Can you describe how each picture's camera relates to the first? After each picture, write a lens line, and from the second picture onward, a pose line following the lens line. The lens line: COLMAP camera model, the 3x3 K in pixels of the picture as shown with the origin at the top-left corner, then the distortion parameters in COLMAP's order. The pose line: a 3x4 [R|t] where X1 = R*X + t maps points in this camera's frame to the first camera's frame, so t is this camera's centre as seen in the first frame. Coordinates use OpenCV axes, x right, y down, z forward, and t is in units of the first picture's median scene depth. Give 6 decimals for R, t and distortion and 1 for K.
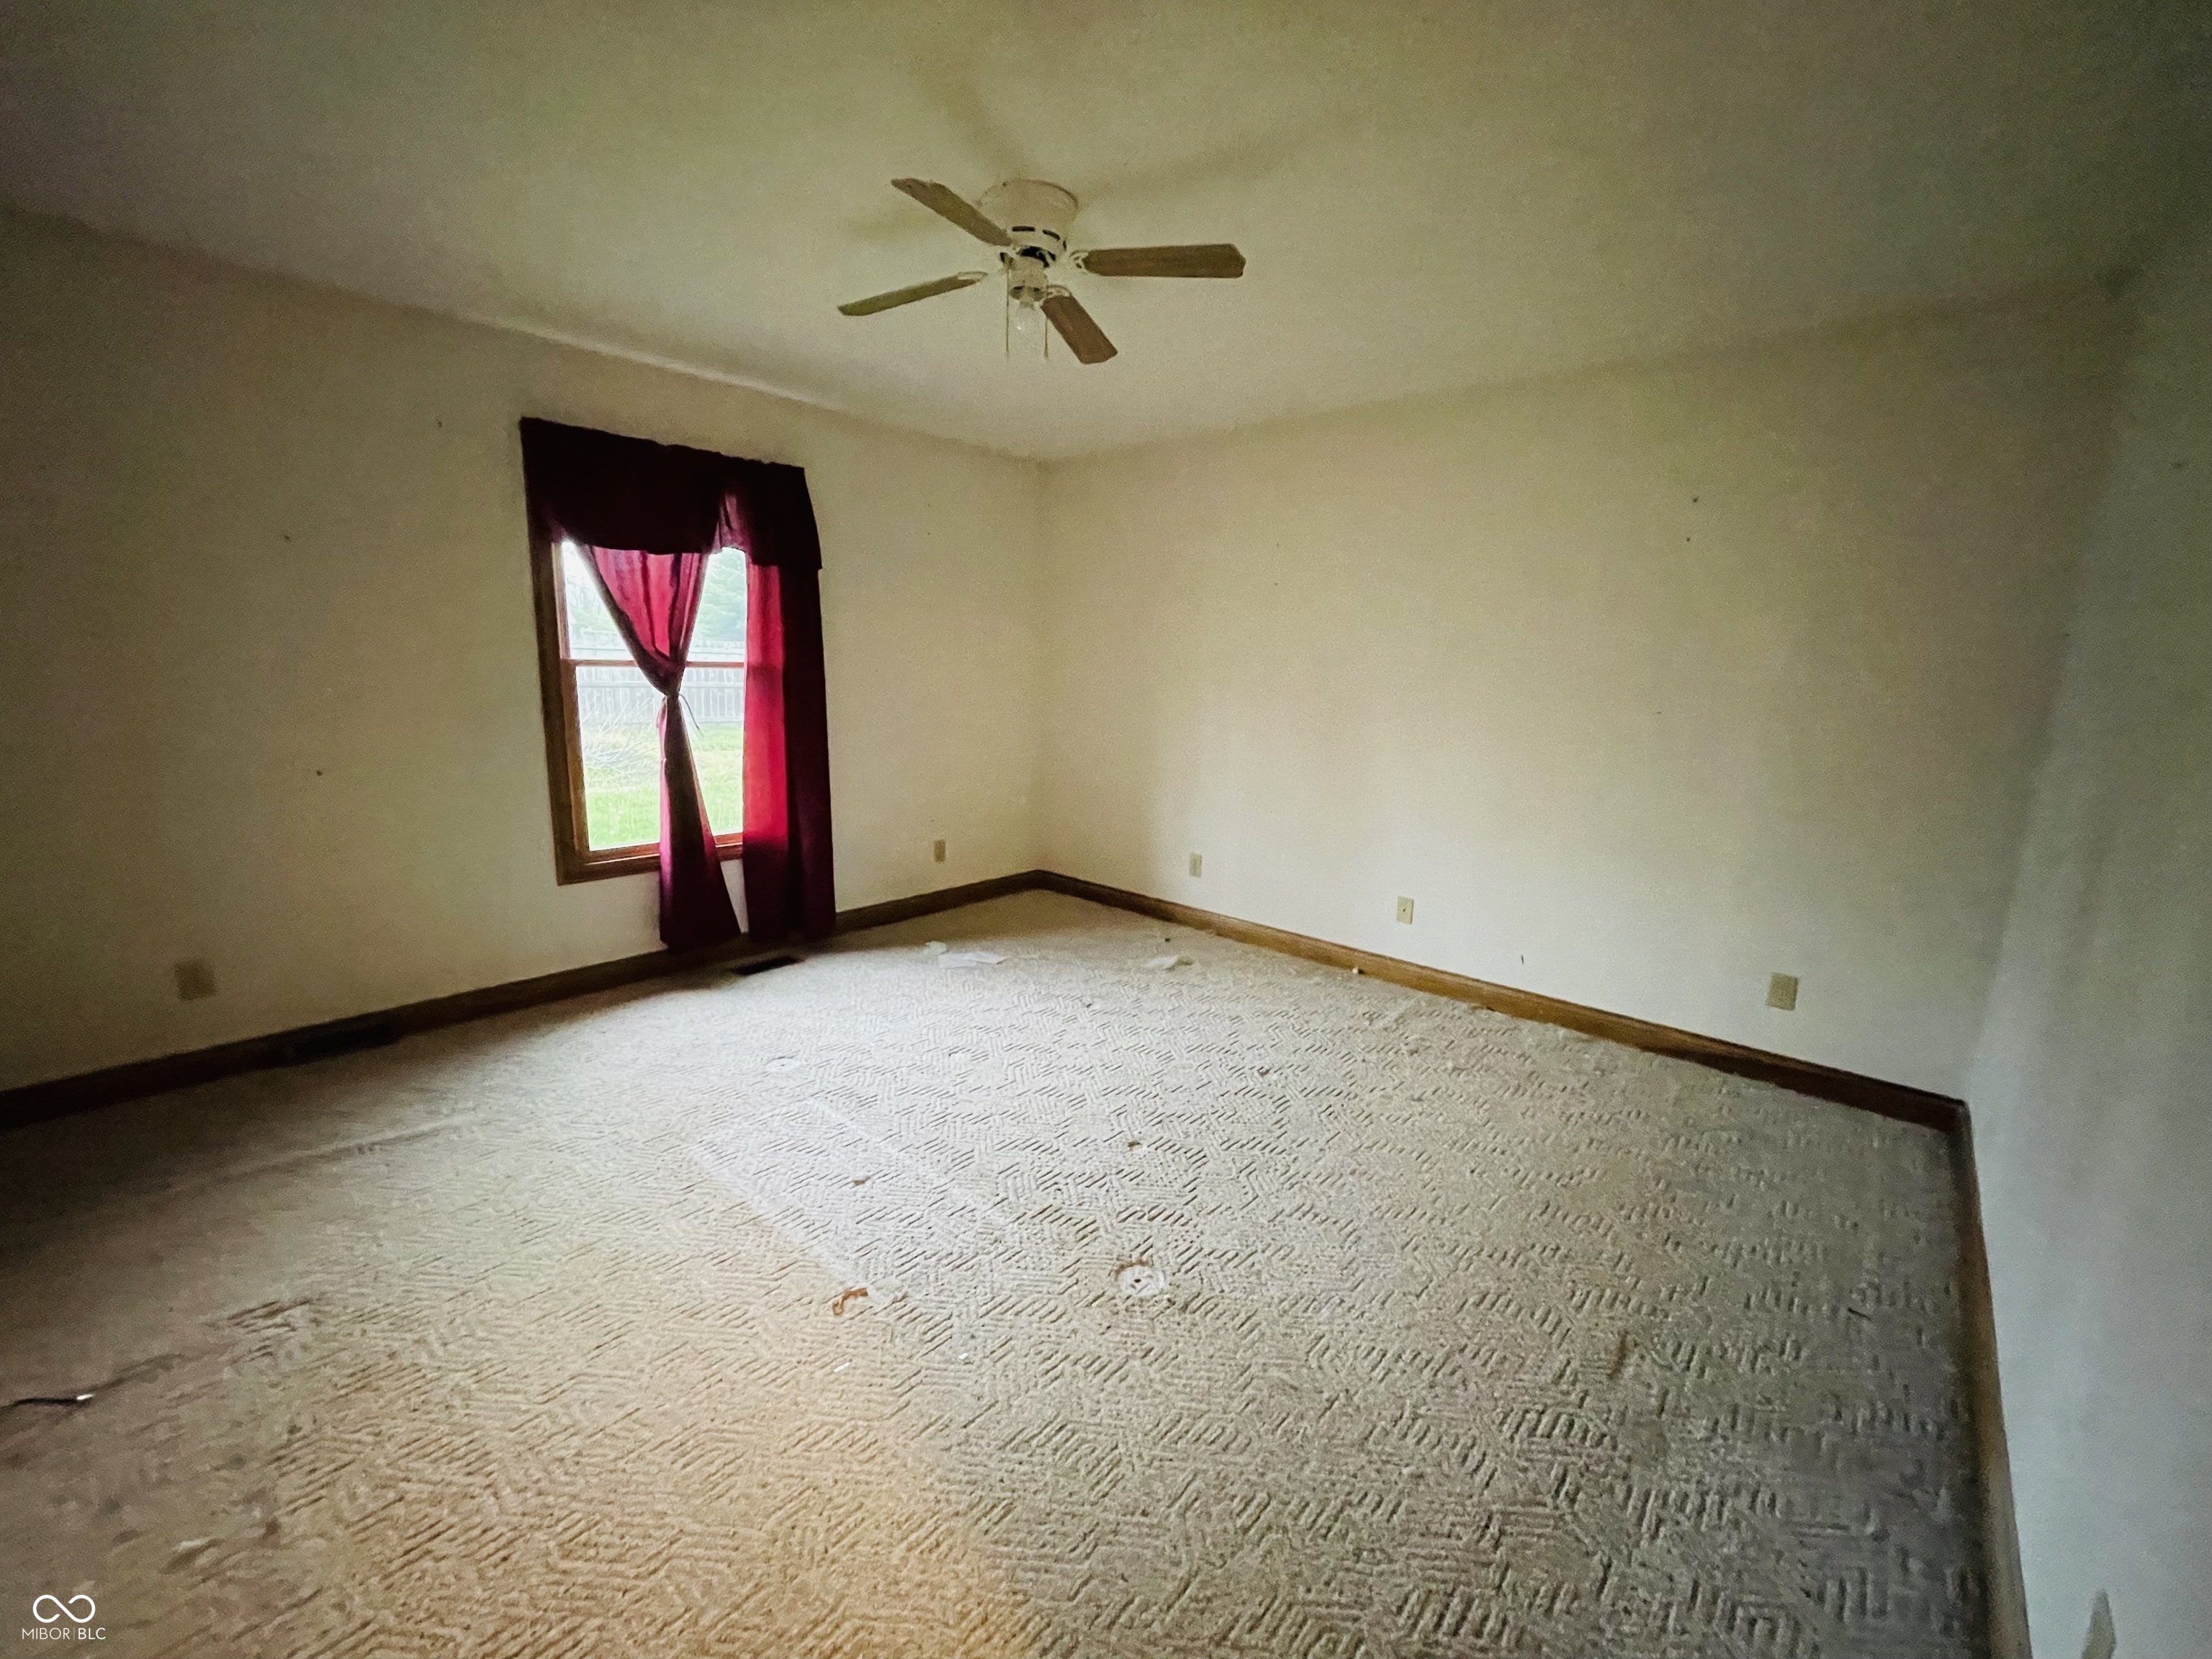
lens RADIAL K [[898.0, 0, 1093.4], [0, 898.0, 815.3], [0, 0, 1]] dist [-0.000221, -0.001242]
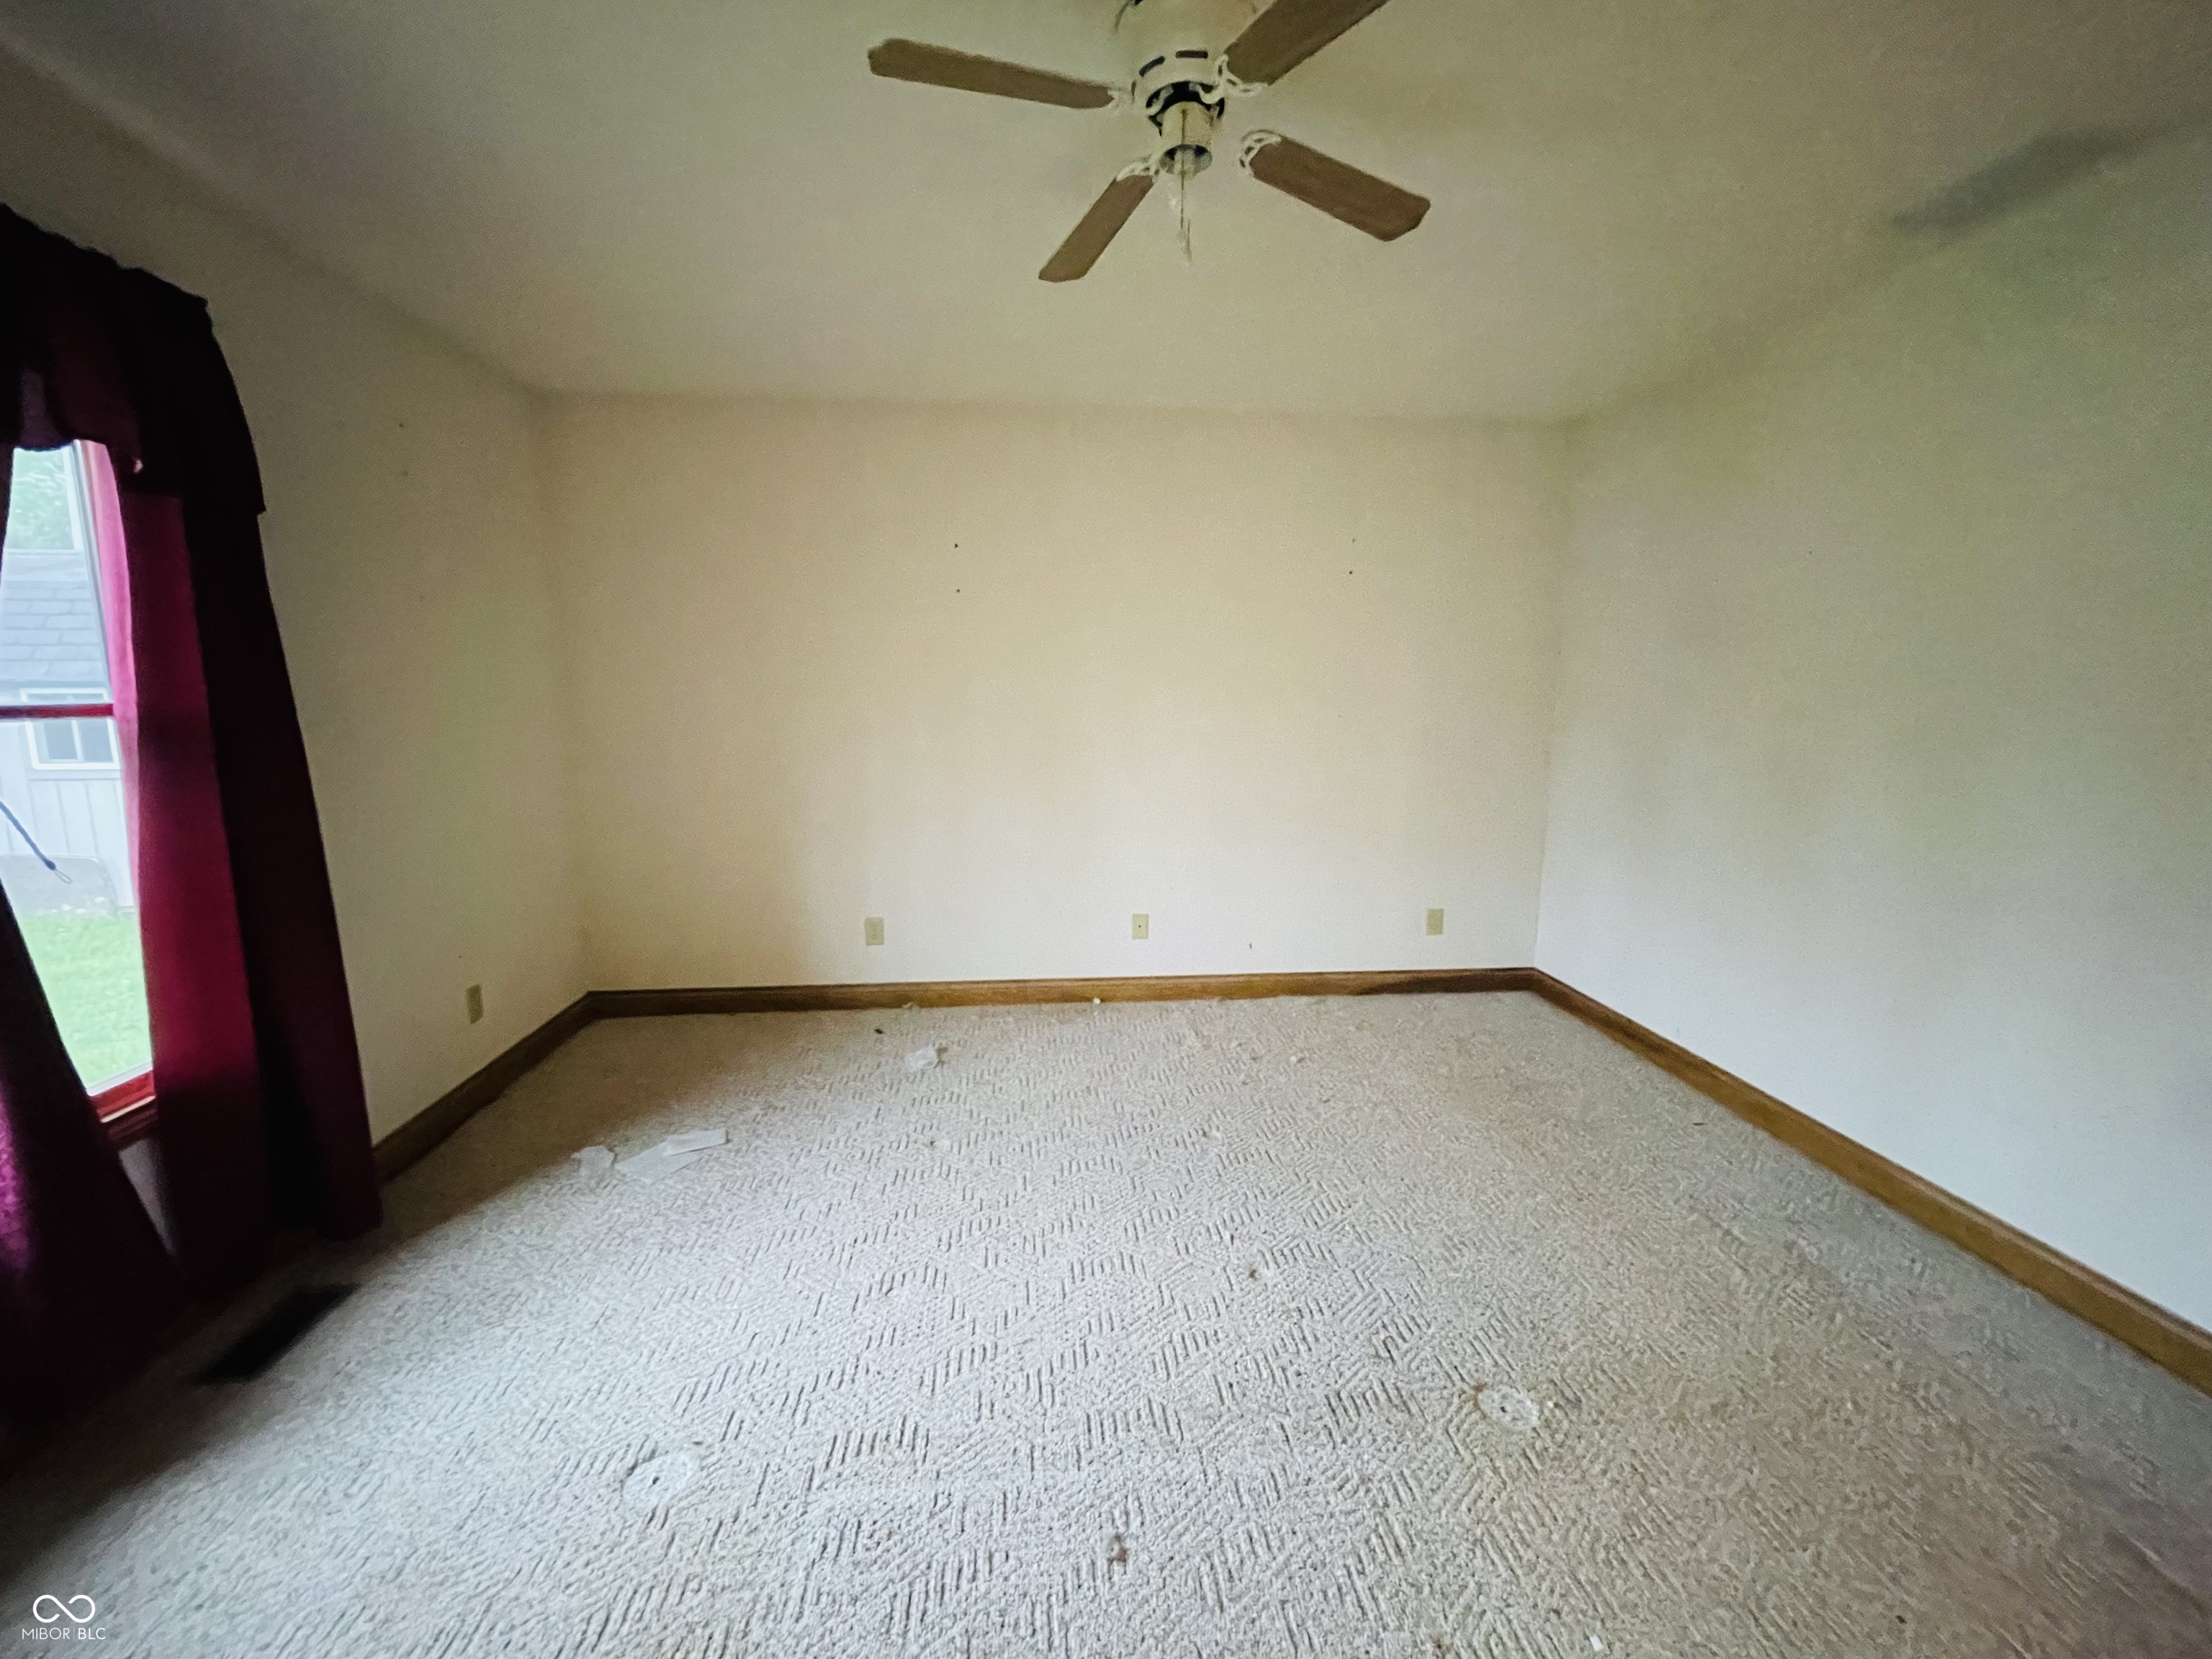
lens RADIAL K [[898.0, 0, 1099.9], [0, 898.0, 822.0], [0, 0, 1]] dist [-0.000221, -0.001242]
pose [[0.674761, -0.135436, 0.725503, -0.398260], [0.139922, 0.988665, 0.054427, -0.070788], [-0.724651, 0.064788, 0.686064, 0.351143]]
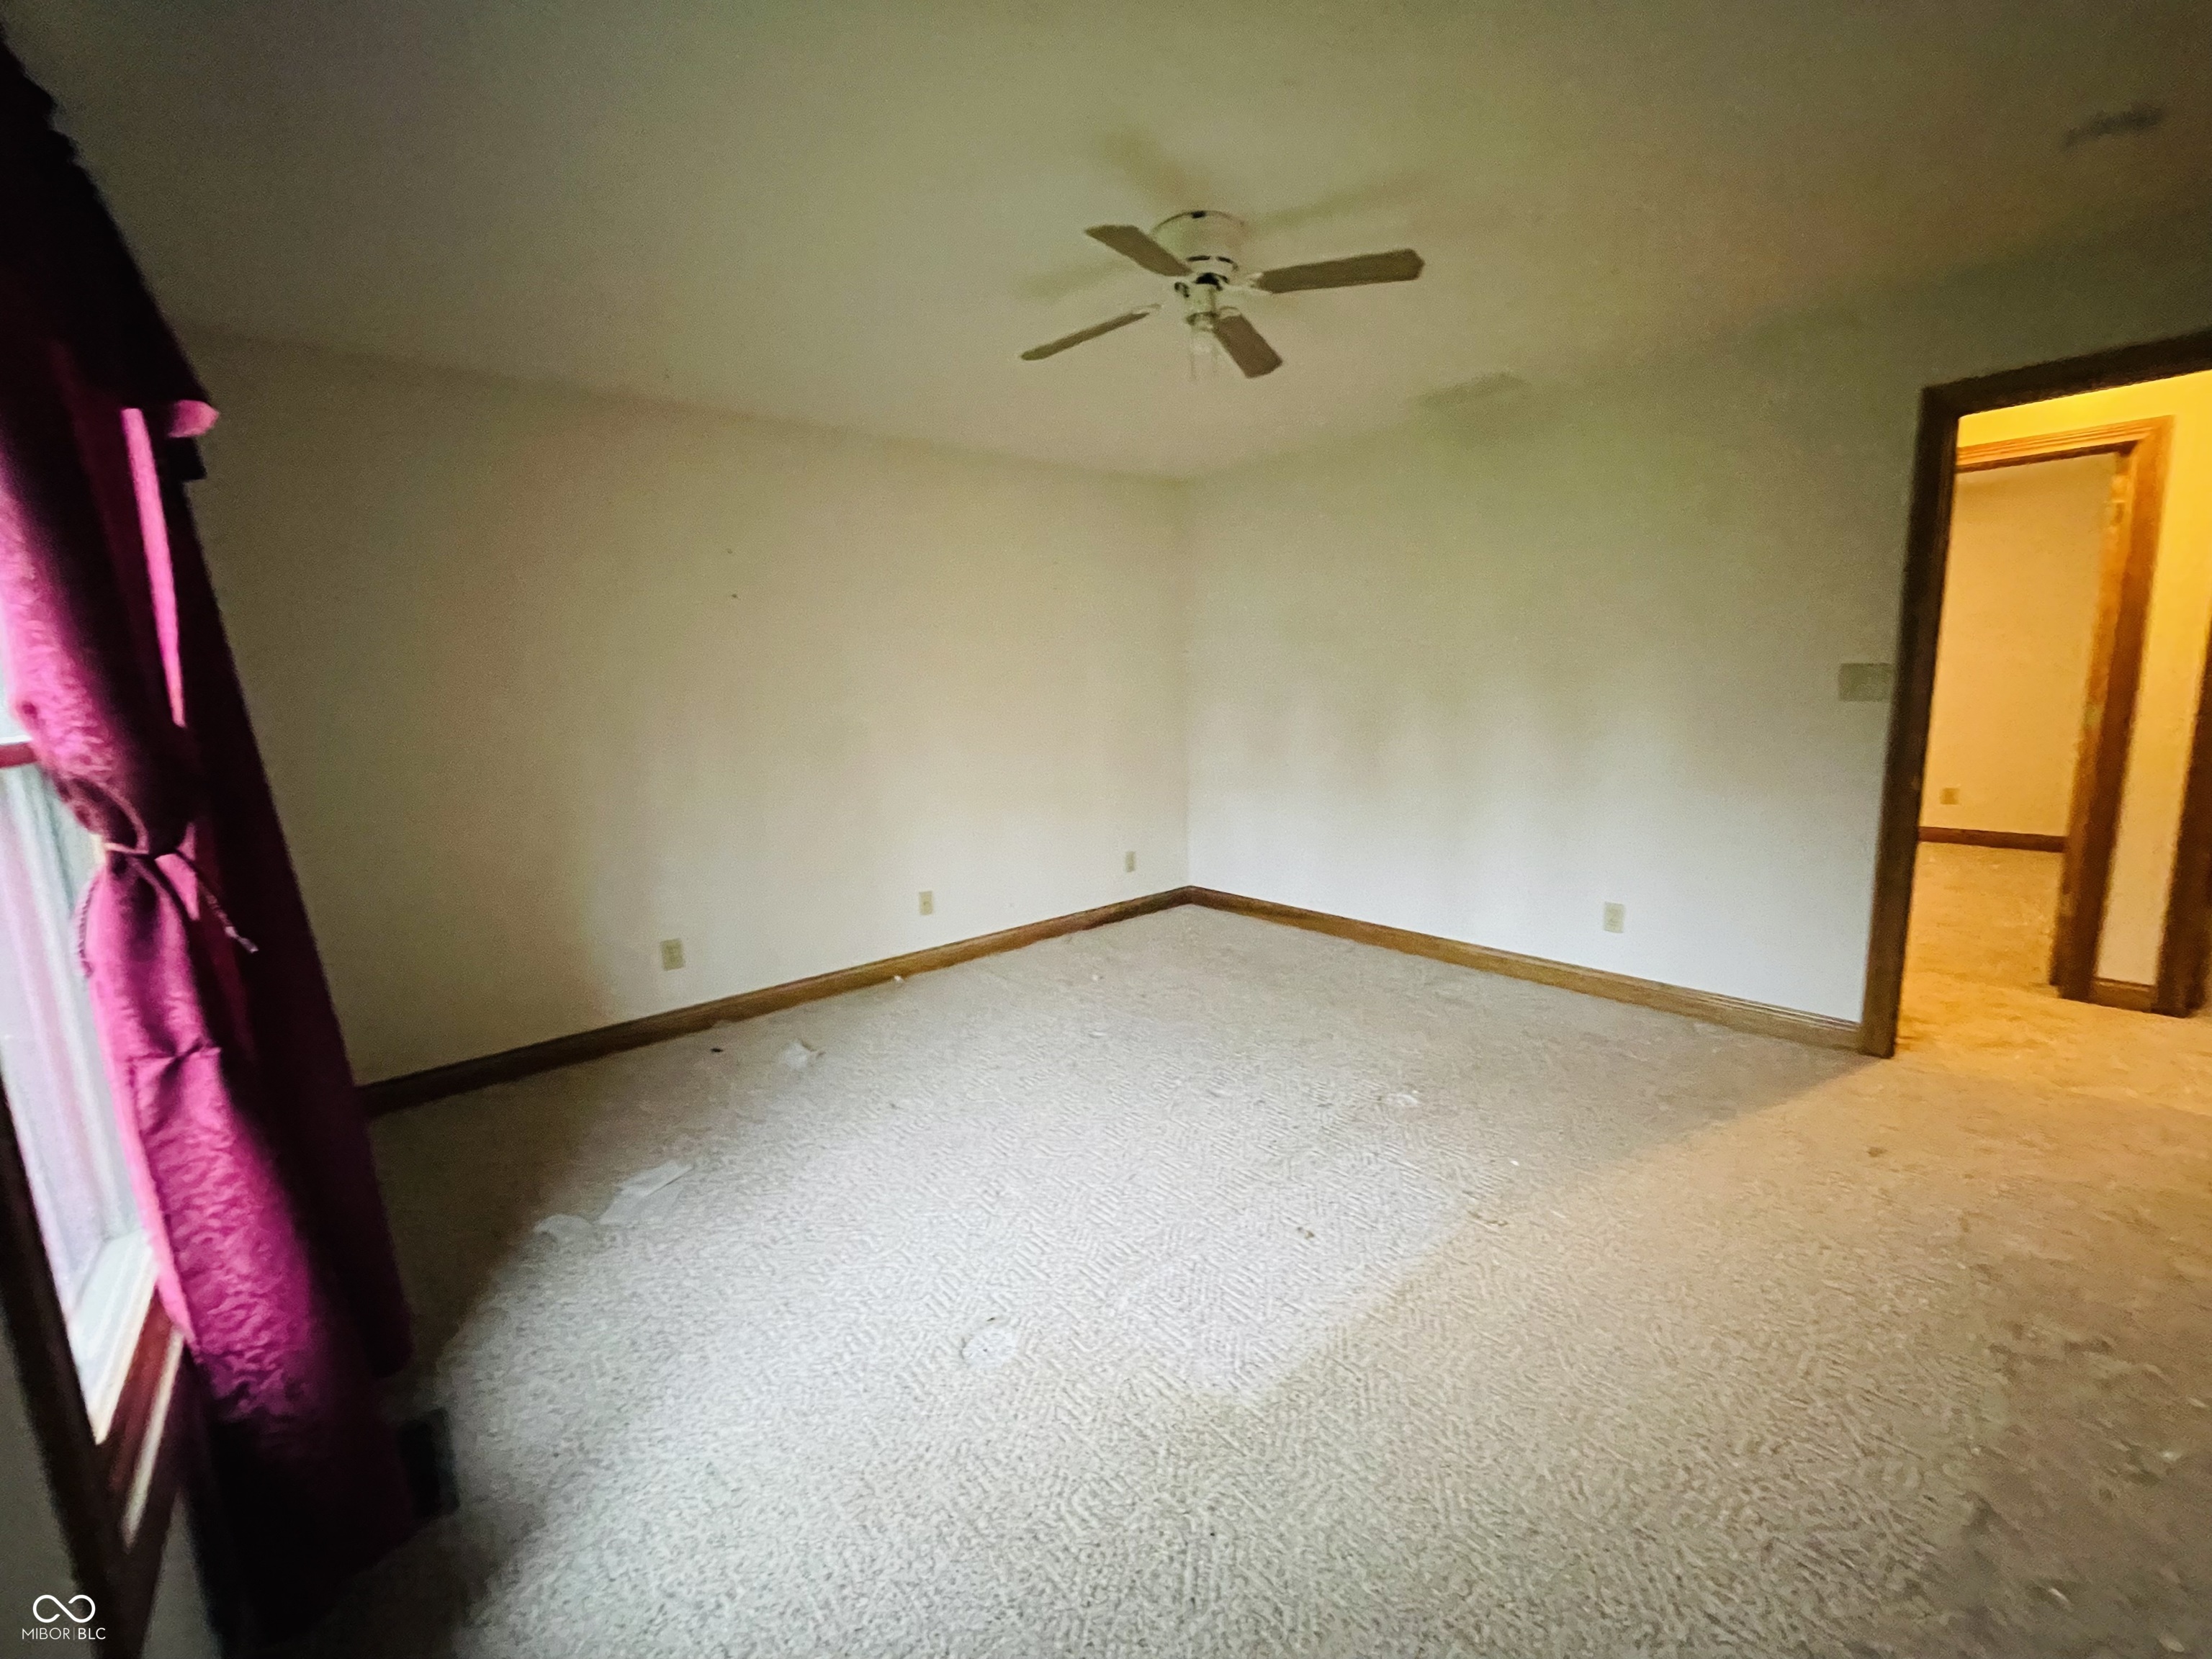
lens RADIAL K [[898.0, 0, 1095.2], [0, 898.0, 823.5], [0, 0, 1]] dist [-0.000221, -0.001242]
pose [[0.131834, -0.187033, 0.973467, -0.695567], [0.205267, 0.965904, 0.157781, -0.122514], [-0.969786, 0.179019, 0.165731, 0.612234]]
